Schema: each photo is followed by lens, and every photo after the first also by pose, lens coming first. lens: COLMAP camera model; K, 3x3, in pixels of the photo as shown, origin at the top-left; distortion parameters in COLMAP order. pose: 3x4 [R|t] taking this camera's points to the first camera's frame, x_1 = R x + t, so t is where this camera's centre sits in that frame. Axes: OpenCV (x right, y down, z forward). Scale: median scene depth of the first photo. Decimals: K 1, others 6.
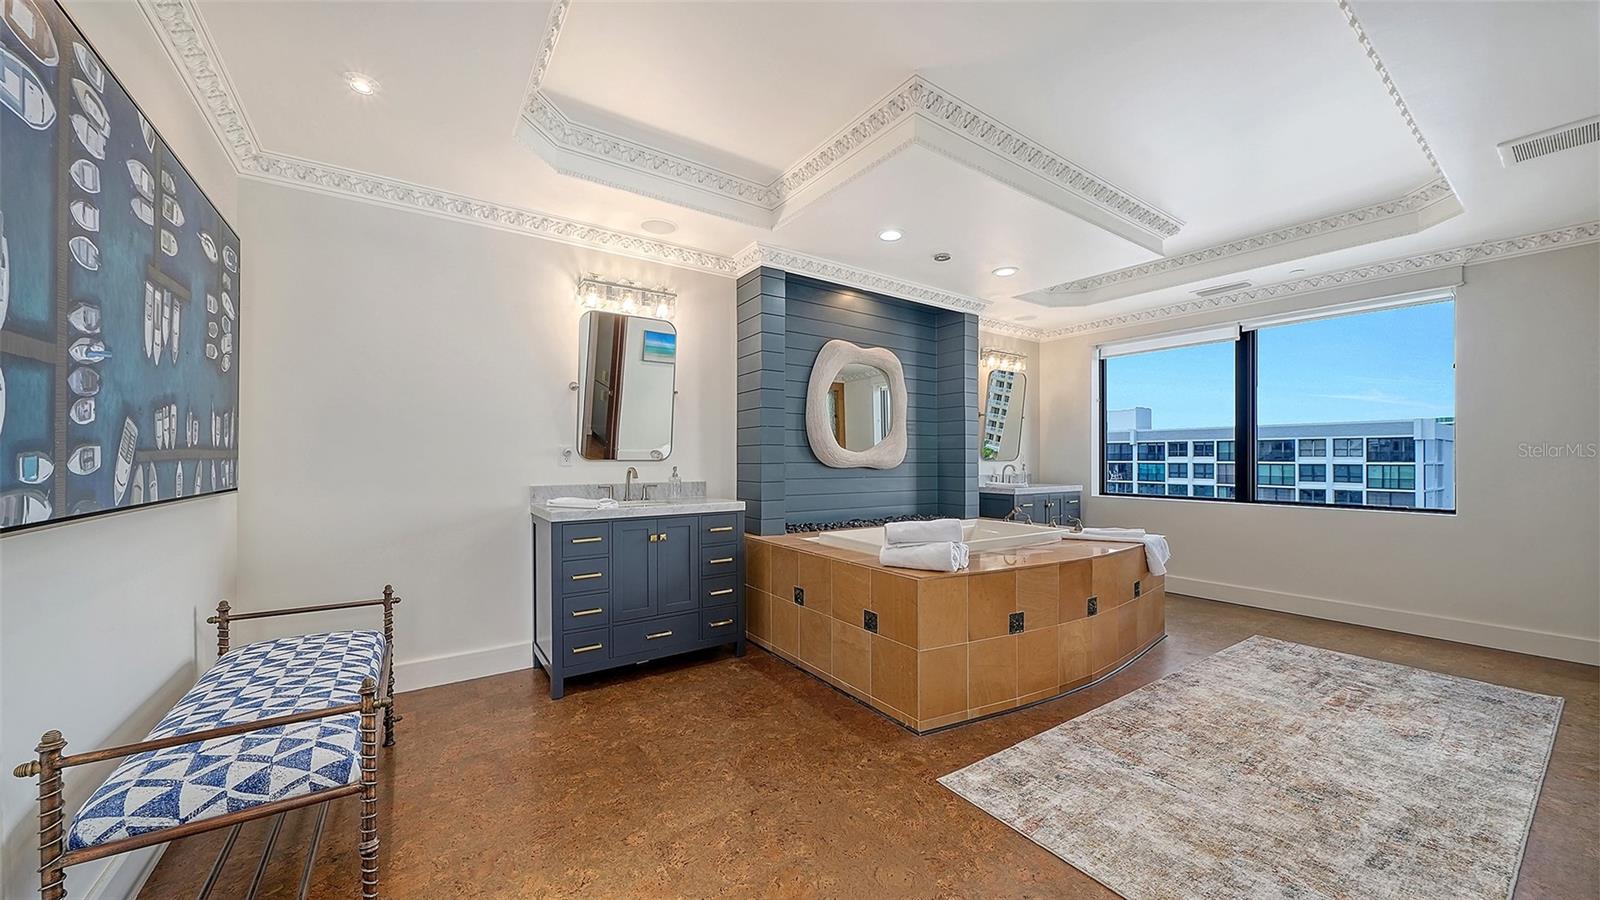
lens RADIAL K [[568.6, 0, 801.7], [0, 568.6, 453.8], [0, 0, 1]] dist [-0.000349, -0.000112]
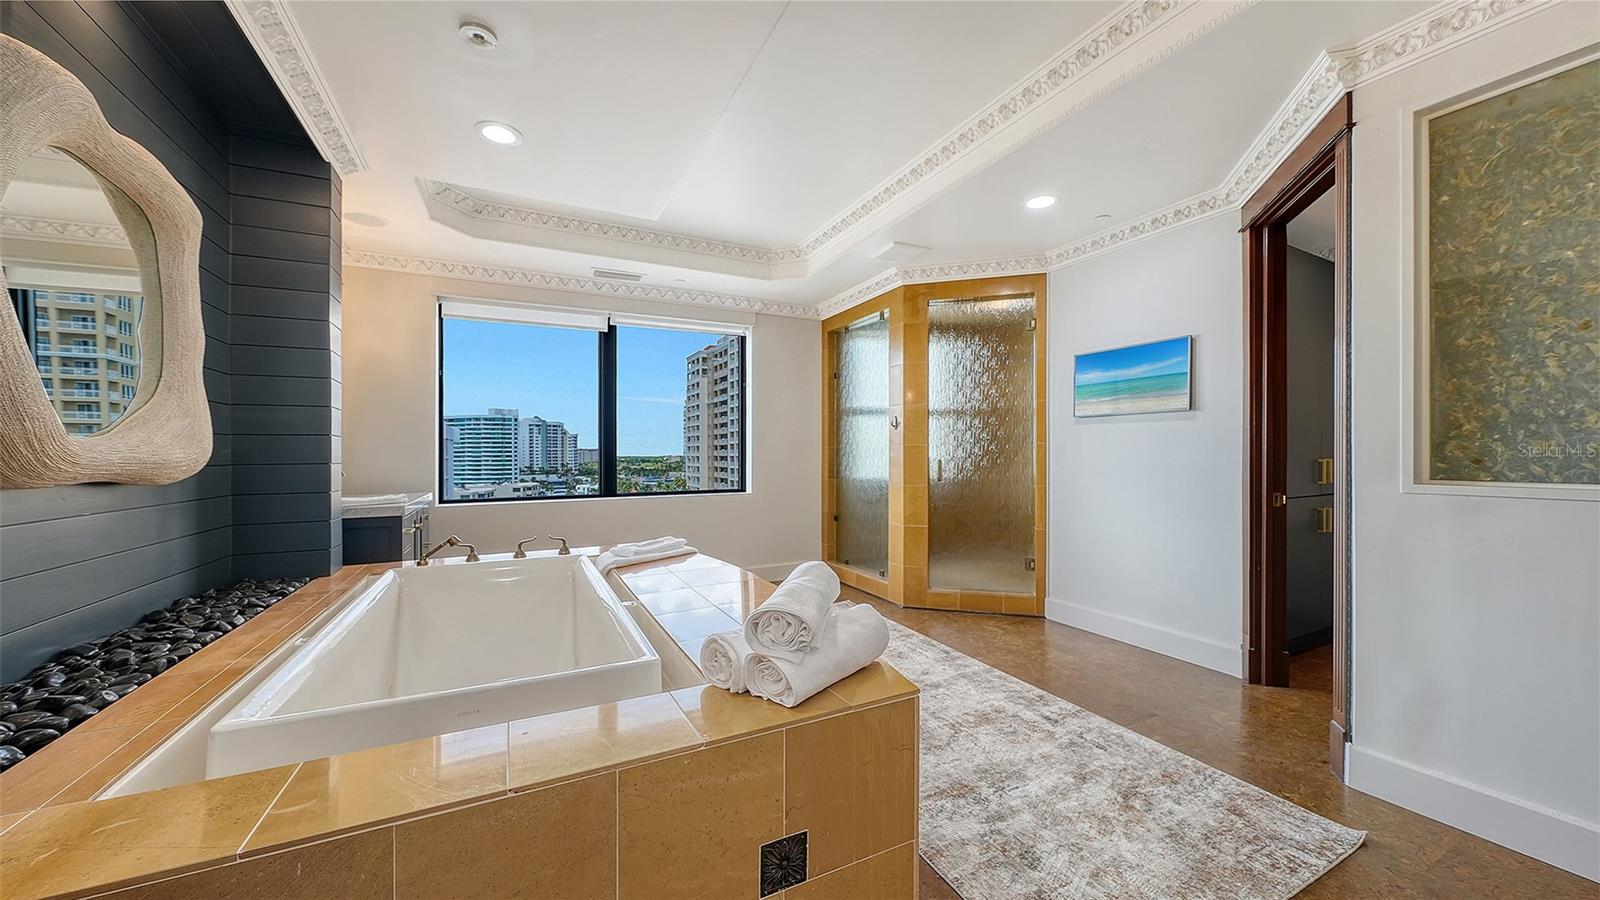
lens RADIAL K [[568.6, 0, 800.2], [0, 568.6, 456.2], [0, 0, 1]] dist [-0.000349, -0.000112]
pose [[0.137212, -0.008515, 0.990505, -0.161851], [-0.005187, 0.999943, 0.009315, 0.003317], [-0.990528, -0.006416, 0.137160, 0.550890]]
